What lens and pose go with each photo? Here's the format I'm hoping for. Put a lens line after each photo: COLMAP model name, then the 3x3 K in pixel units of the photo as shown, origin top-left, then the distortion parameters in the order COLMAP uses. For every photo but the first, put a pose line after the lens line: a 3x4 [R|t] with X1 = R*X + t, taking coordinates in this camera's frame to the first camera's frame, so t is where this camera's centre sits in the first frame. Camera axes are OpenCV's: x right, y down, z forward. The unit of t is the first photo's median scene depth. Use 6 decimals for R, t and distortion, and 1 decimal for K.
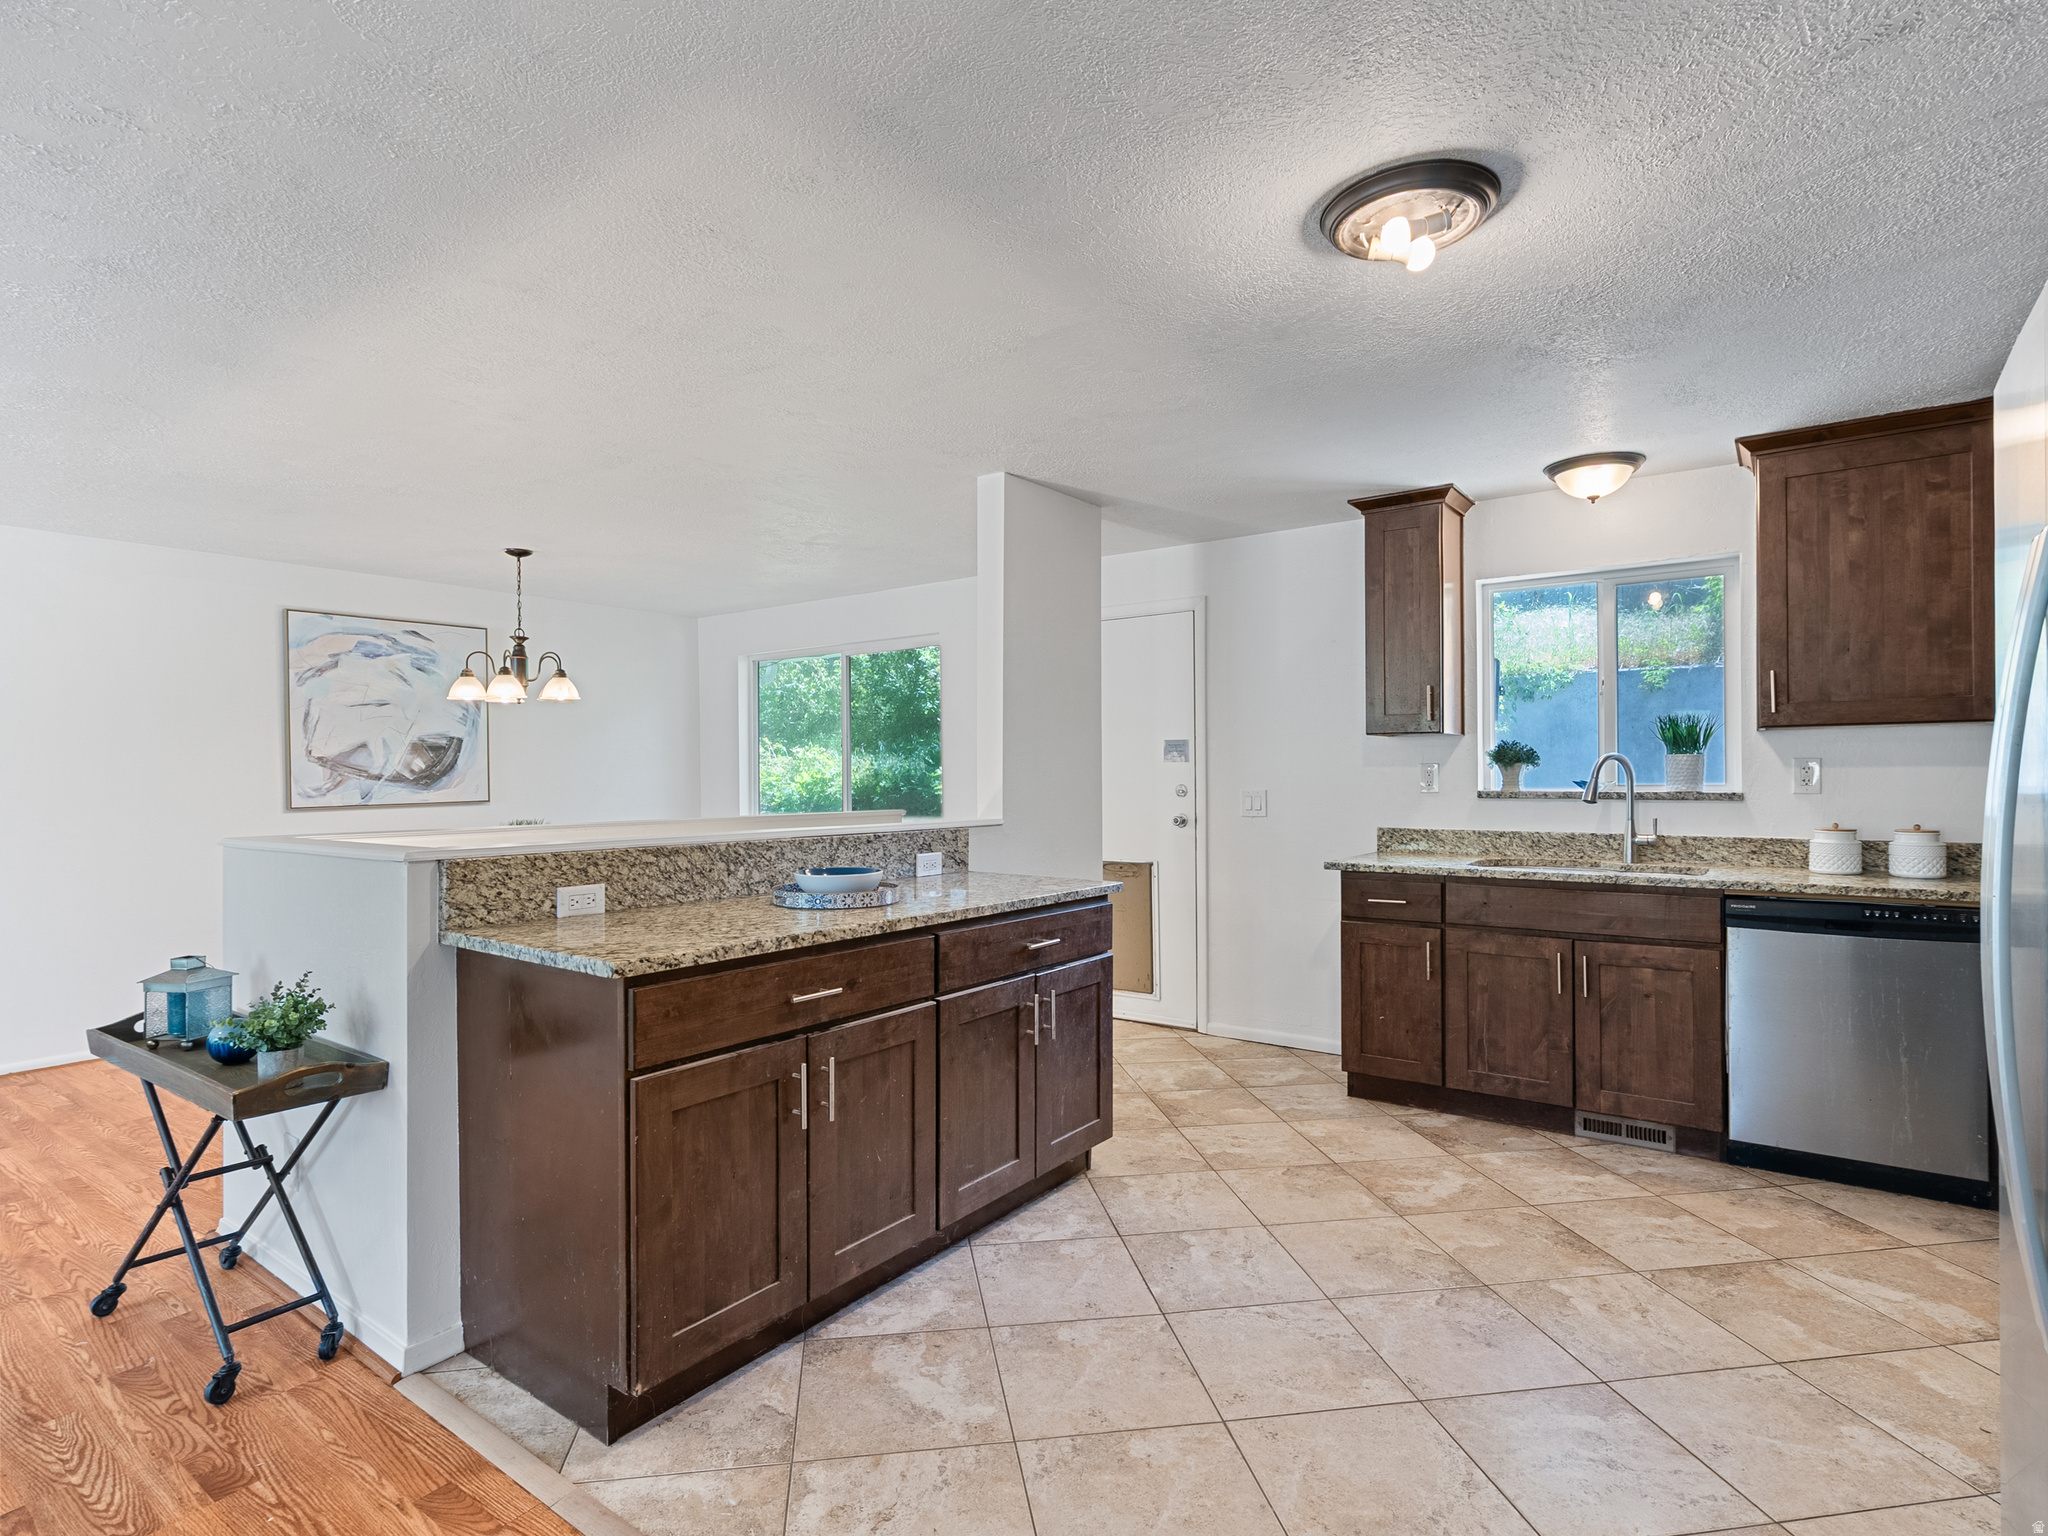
lens RADIAL K [[1036.2, 0, 1021.2], [0, 1036.2, 769.8], [0, 0, 1]] dist [-0.000335, 0.000149]
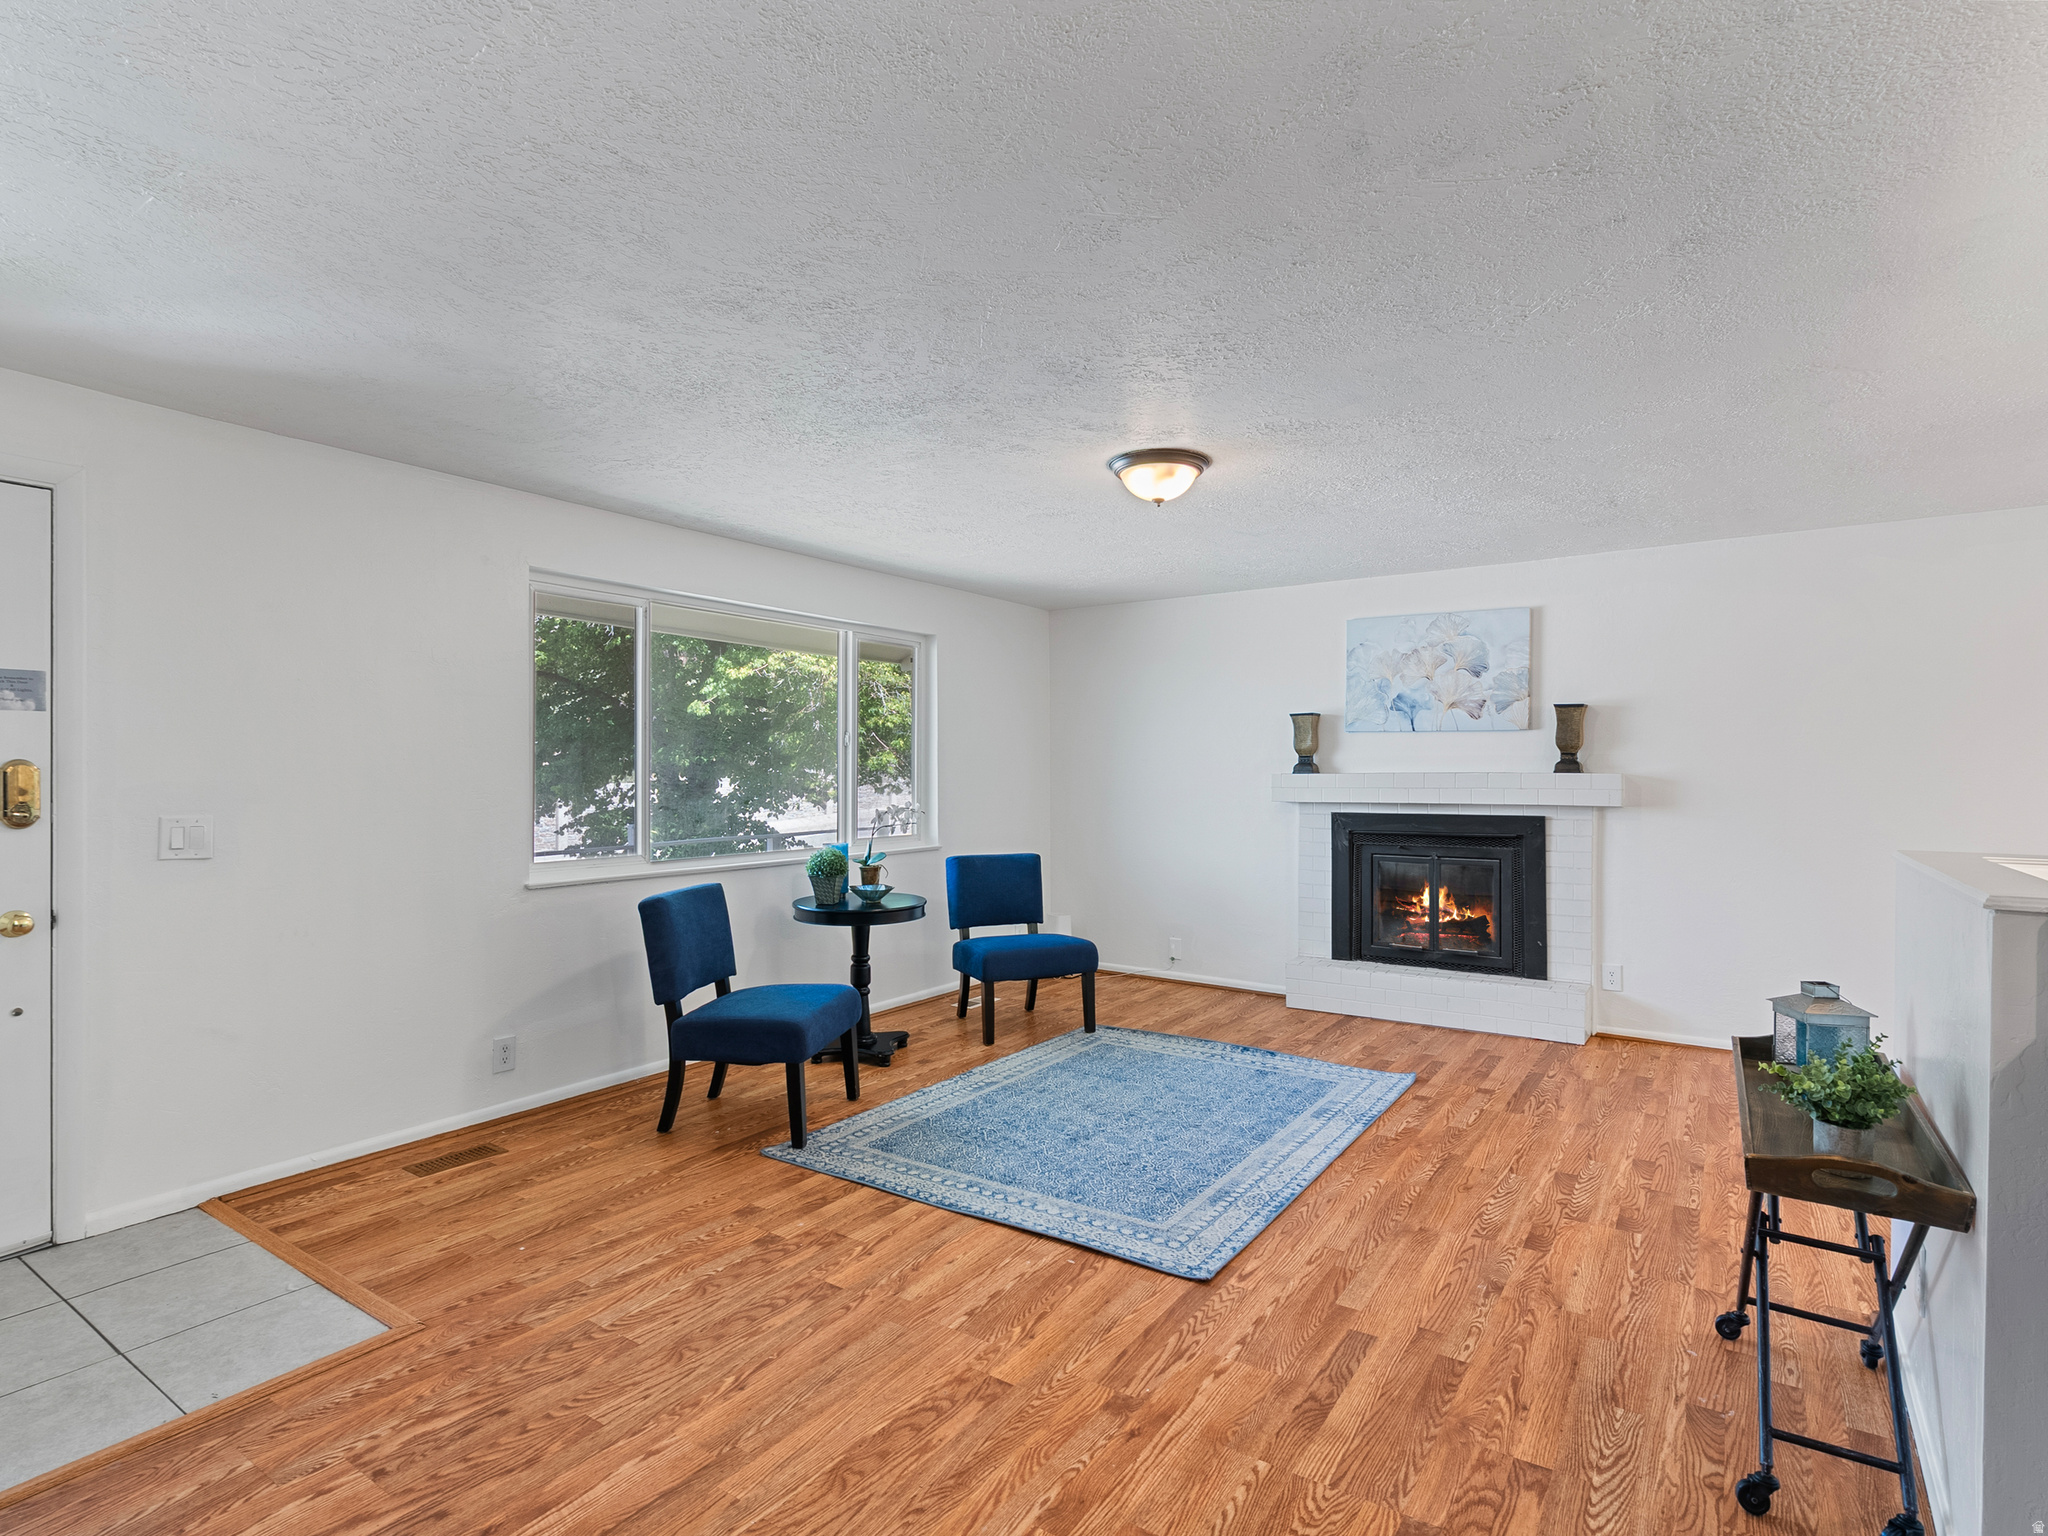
lens RADIAL K [[1036.2, 0, 1021.2], [0, 1036.2, 769.8], [0, 0, 1]] dist [-0.000335, 0.000149]
pose [[0.028885, 0.005100, -0.999570, 0.037891], [0.000429, 0.999987, 0.005114, -0.003389], [0.999583, -0.000576, 0.028883, 0.233571]]
